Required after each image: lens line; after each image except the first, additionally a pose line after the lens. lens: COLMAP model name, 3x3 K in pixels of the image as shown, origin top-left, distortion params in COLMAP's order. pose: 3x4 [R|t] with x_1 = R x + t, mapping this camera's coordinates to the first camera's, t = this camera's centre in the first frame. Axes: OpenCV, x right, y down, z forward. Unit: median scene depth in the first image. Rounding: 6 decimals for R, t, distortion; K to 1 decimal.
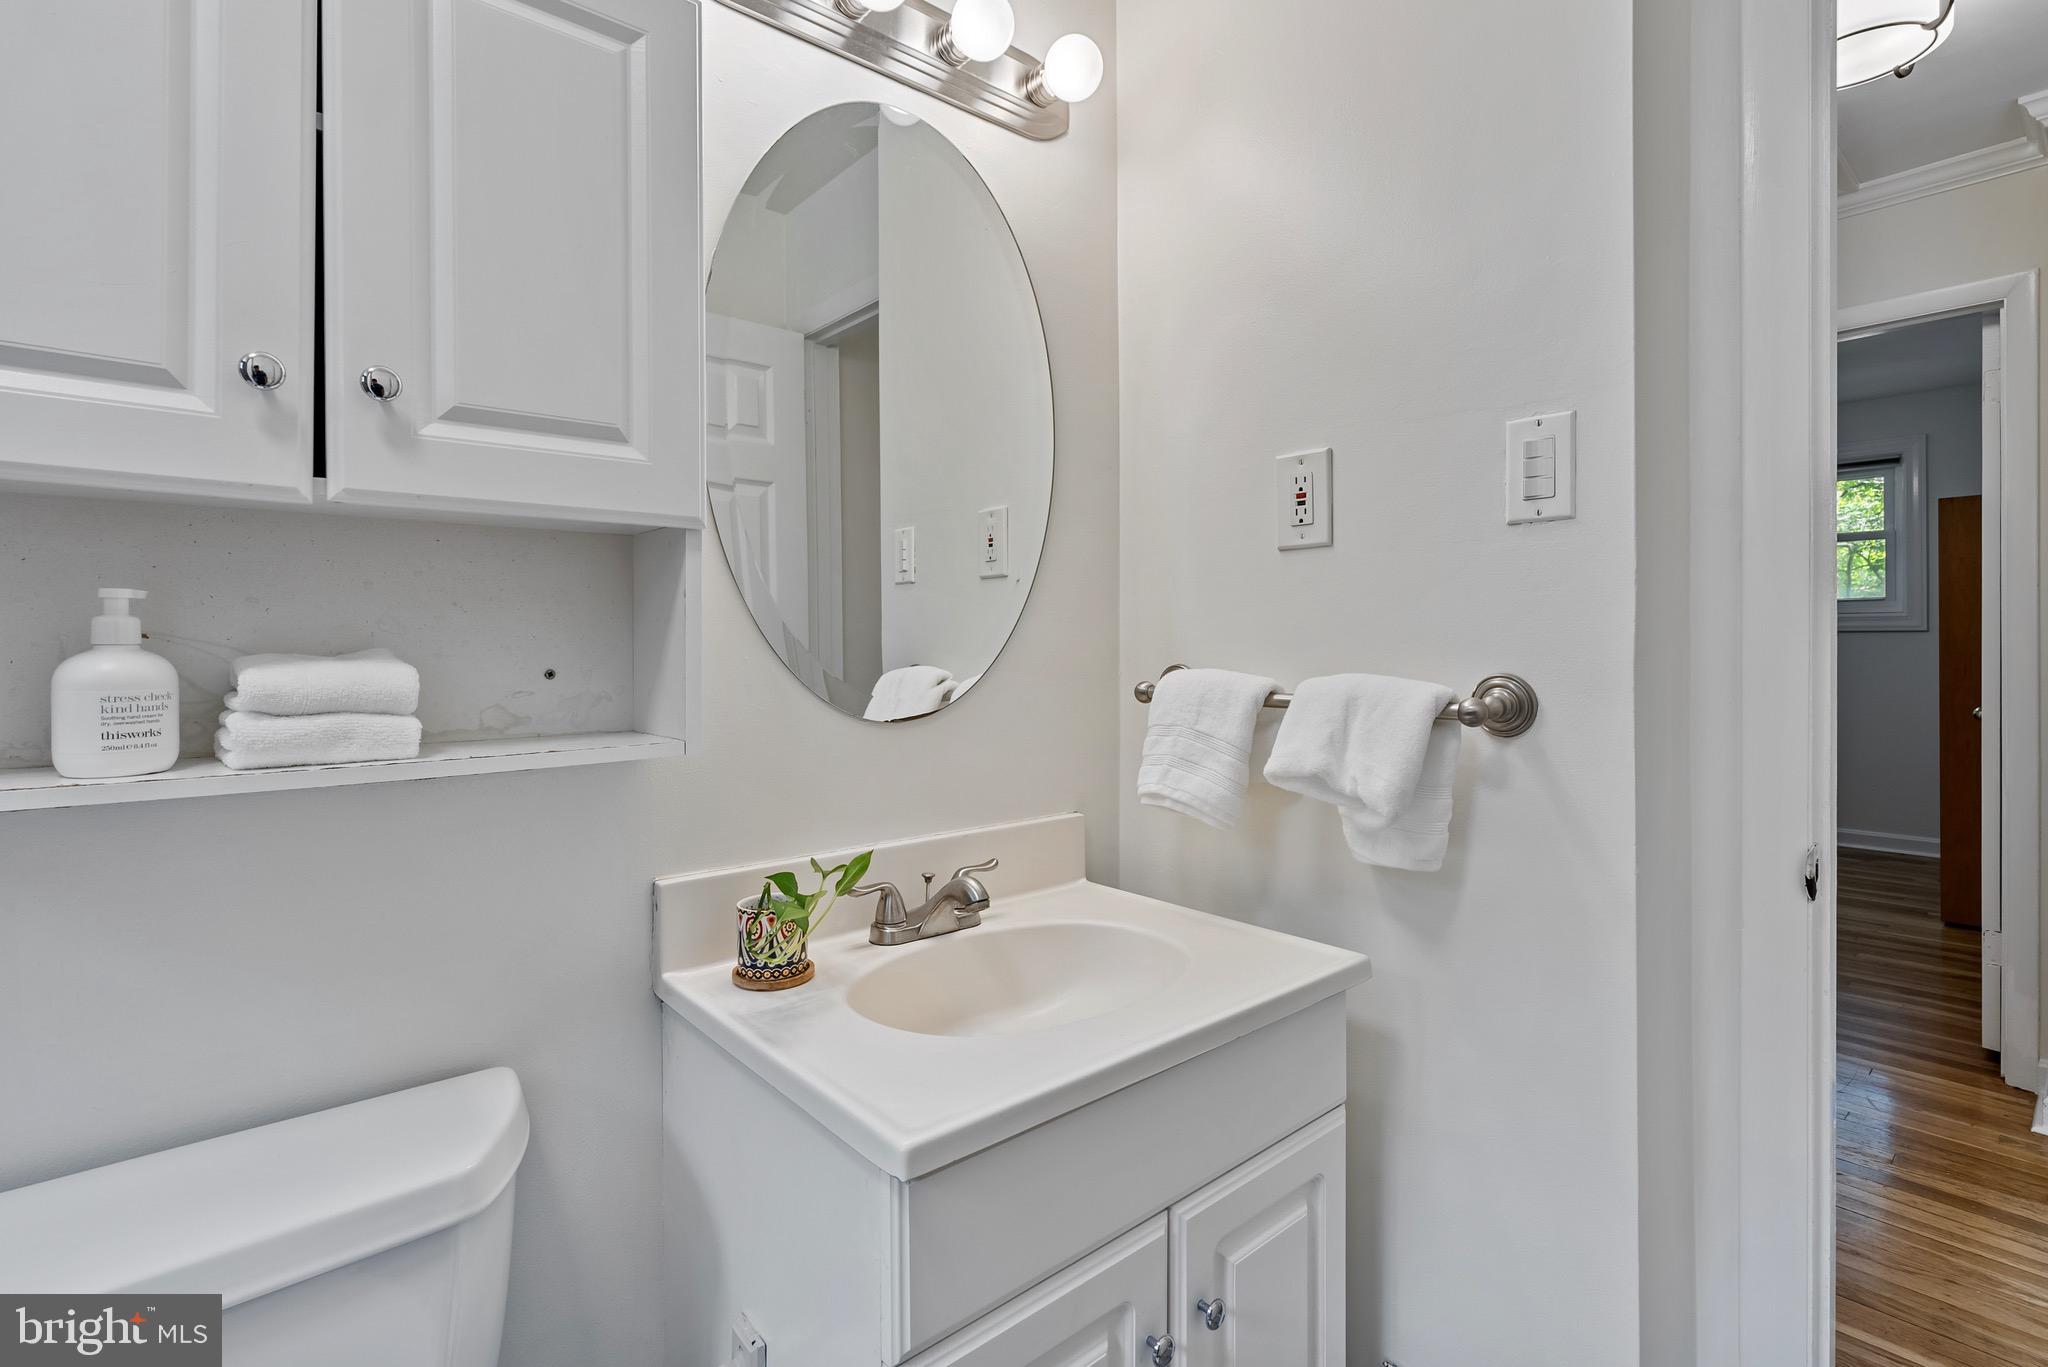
lens RADIAL K [[962.1, 0, 1024.8], [0, 962.1, 639.2], [0, 0, 1]] dist [-0.000526, -0.000179]
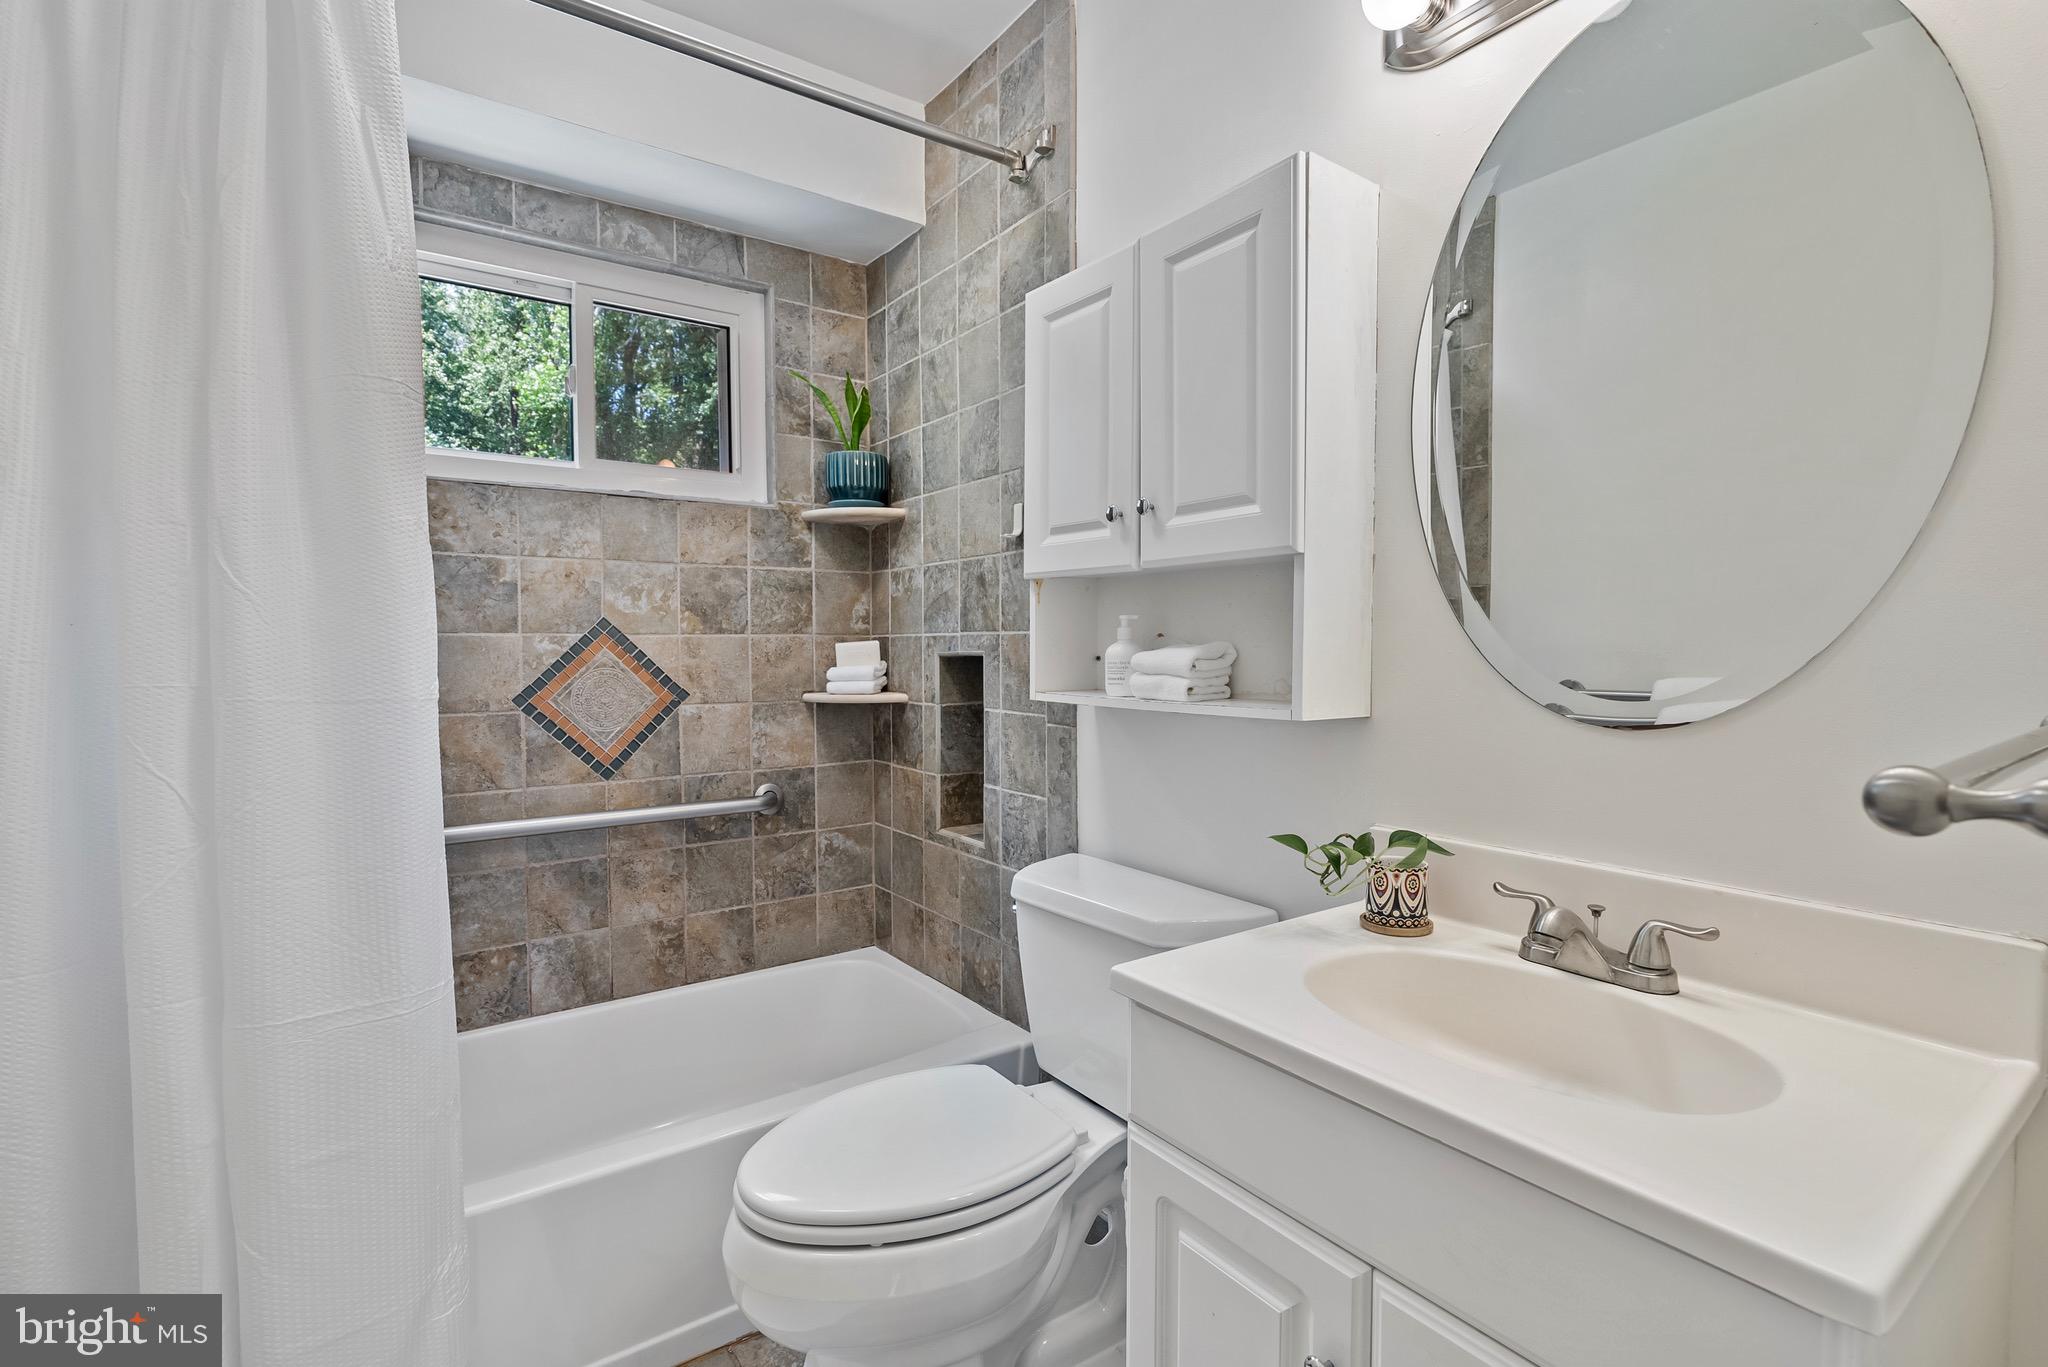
lens RADIAL K [[949.0, 0, 1024.0], [0, 949.0, 683.5], [0, 0, 1]] dist [-0.001290, 0.000142]
pose [[-0.088094, 0.042119, -0.995221, 1.084375], [0.002178, 0.999111, 0.042091, 0.011071], [0.996110, 0.001540, -0.088108, 0.786604]]
